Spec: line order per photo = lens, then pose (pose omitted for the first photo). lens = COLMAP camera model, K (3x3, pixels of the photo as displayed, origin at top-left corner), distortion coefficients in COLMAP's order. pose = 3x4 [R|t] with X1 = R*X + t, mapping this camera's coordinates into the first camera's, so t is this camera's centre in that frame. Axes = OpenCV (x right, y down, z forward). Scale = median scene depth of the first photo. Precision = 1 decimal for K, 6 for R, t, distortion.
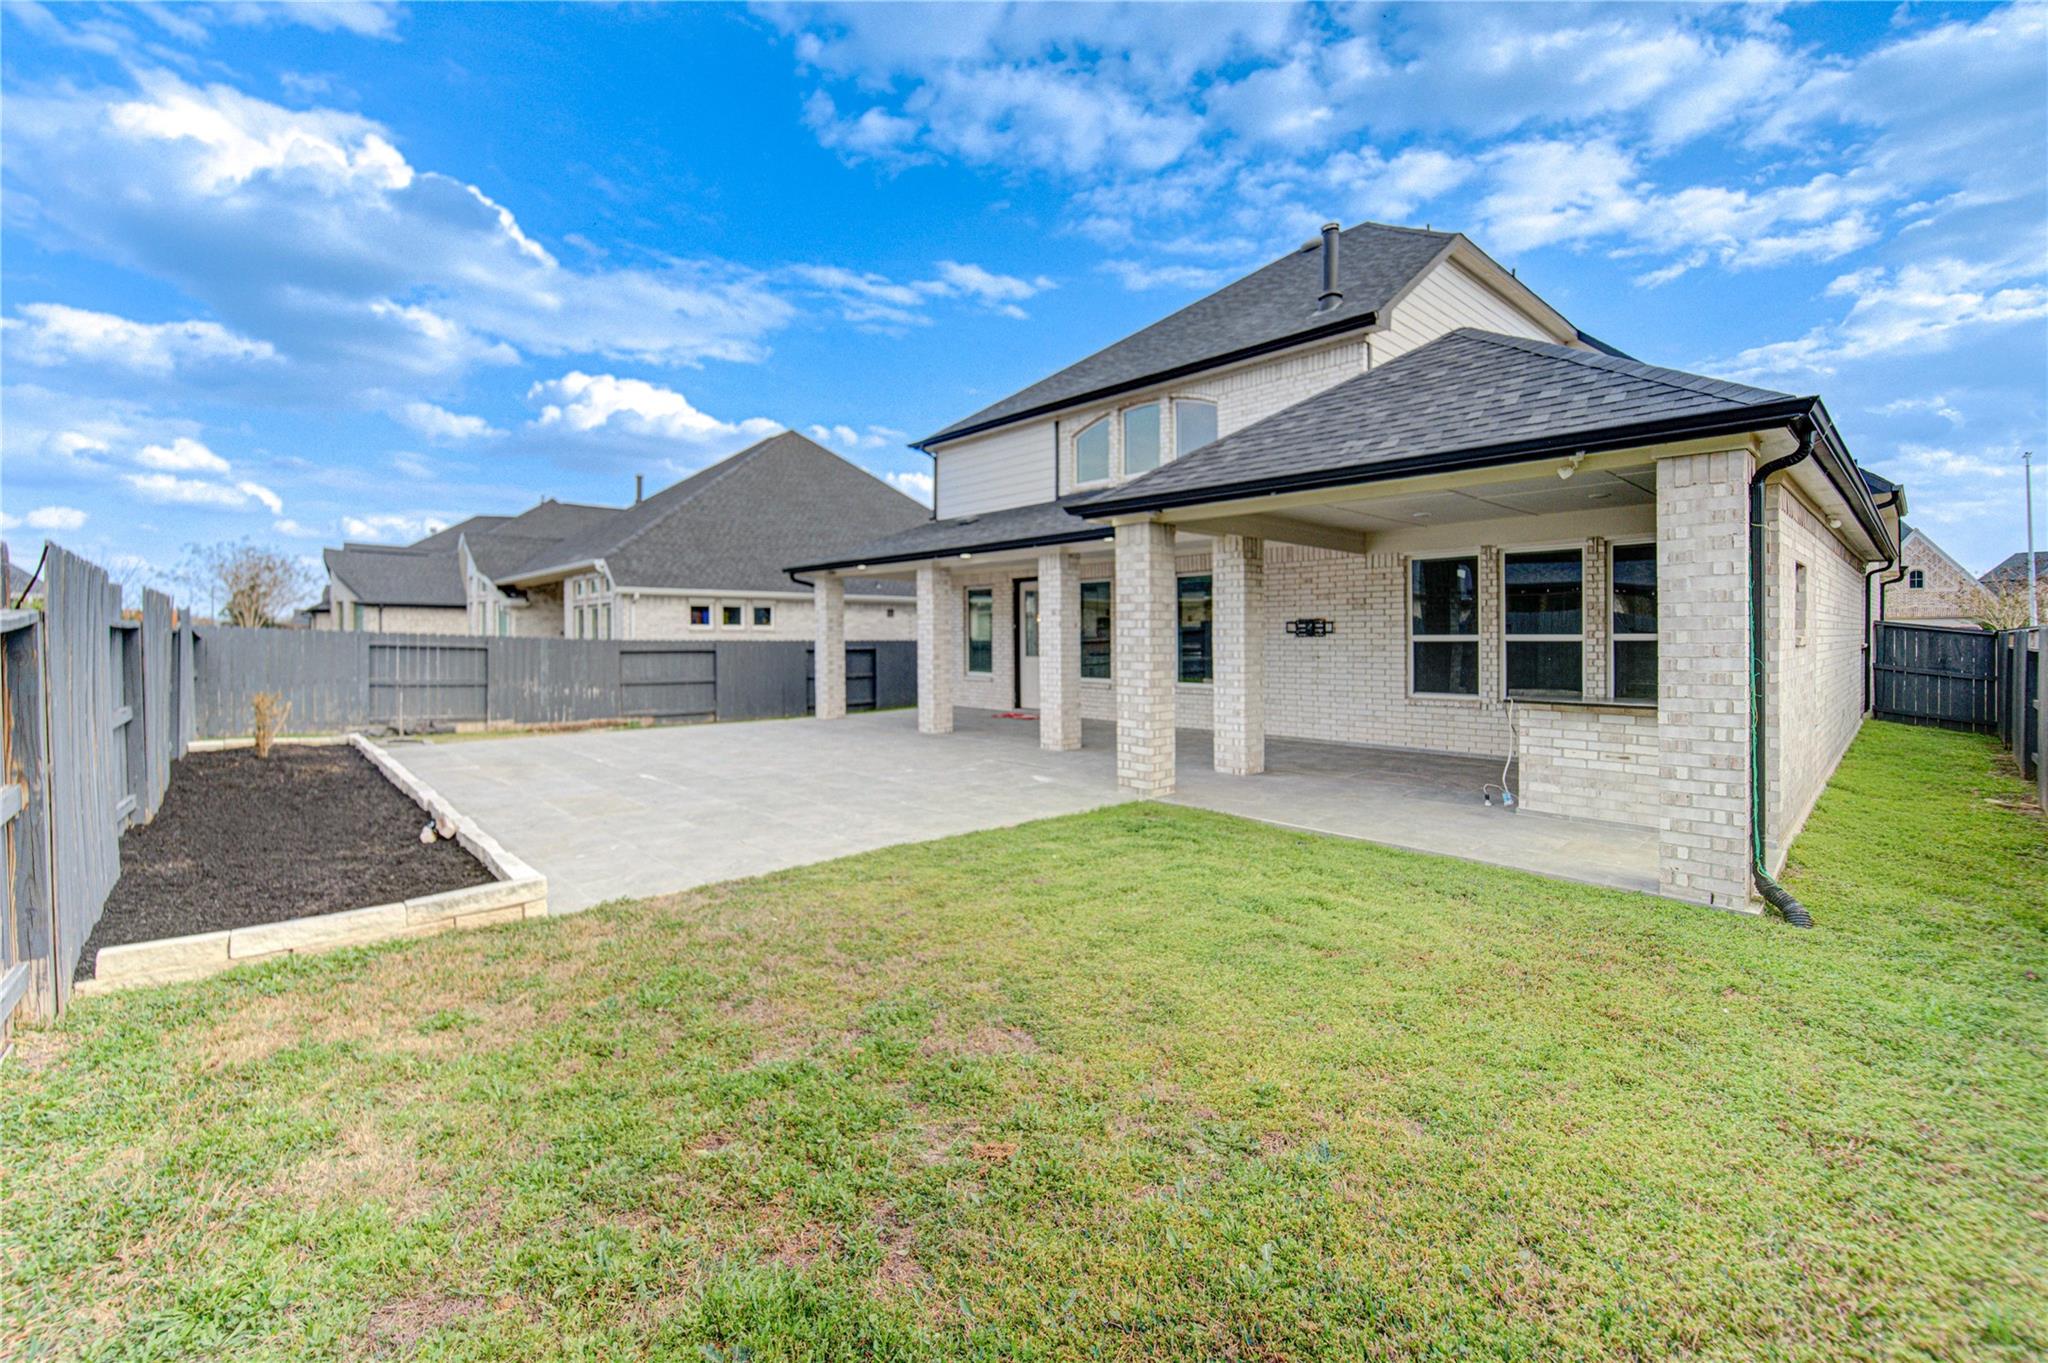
lens RADIAL K [[856.1, 0, 1016.4], [0, 856.1, 674.2], [0, 0, 1]] dist [-0.017145, 0.000051]
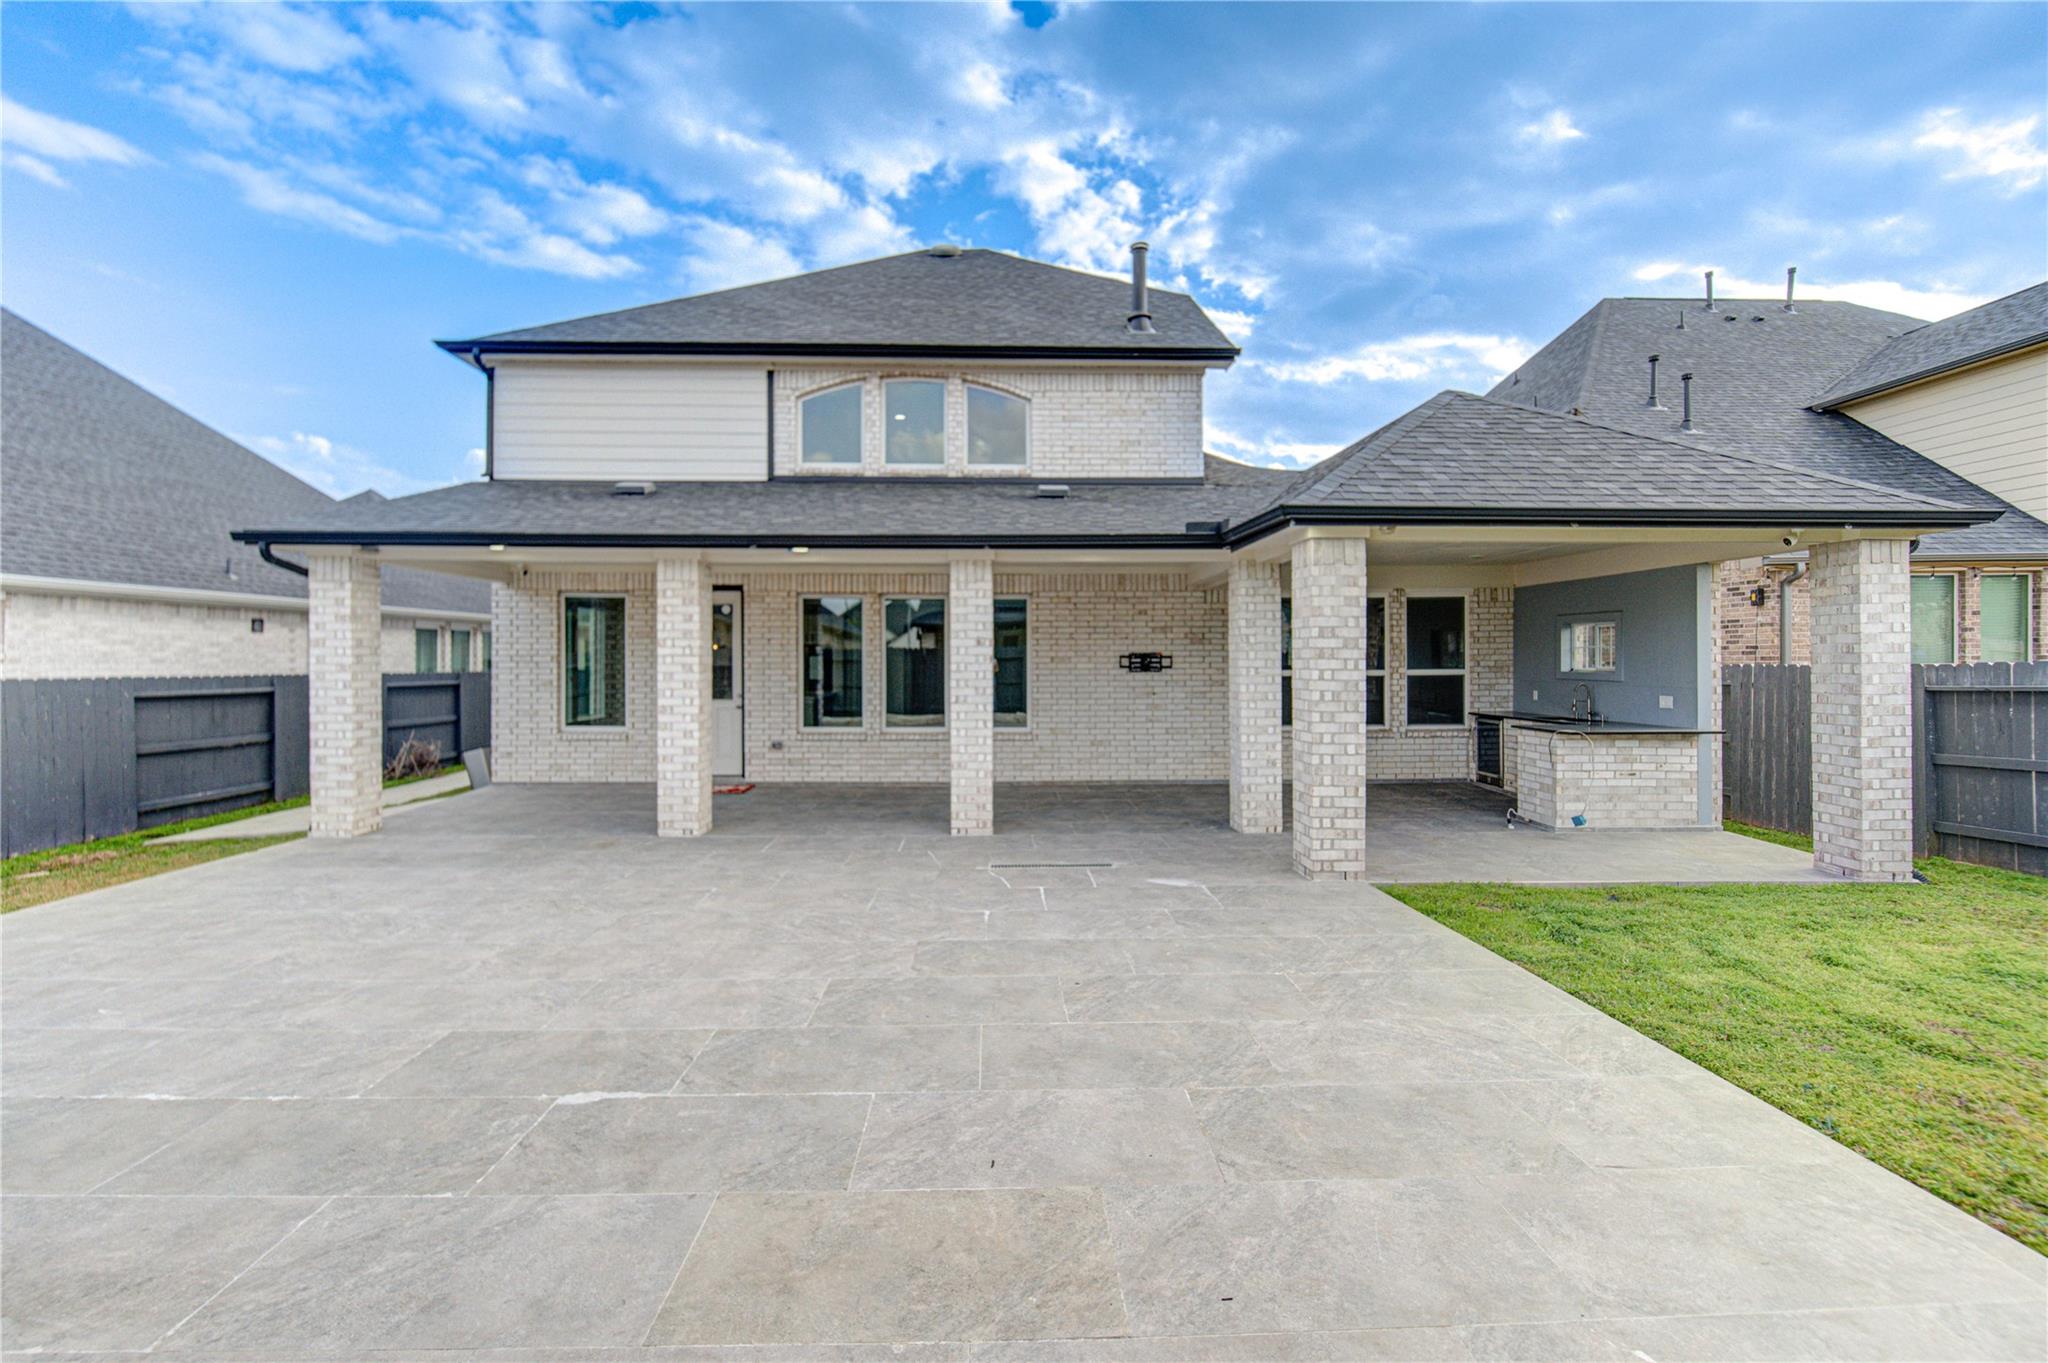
lens RADIAL K [[856.1, 0, 1016.4], [0, 856.1, 674.2], [0, 0, 1]] dist [-0.017145, 0.000051]
pose [[0.663614, -0.009999, 0.748008, -0.444266], [0.031872, 0.999381, -0.014917, -0.031403], [-0.747396, 0.033740, 0.663522, 0.477787]]
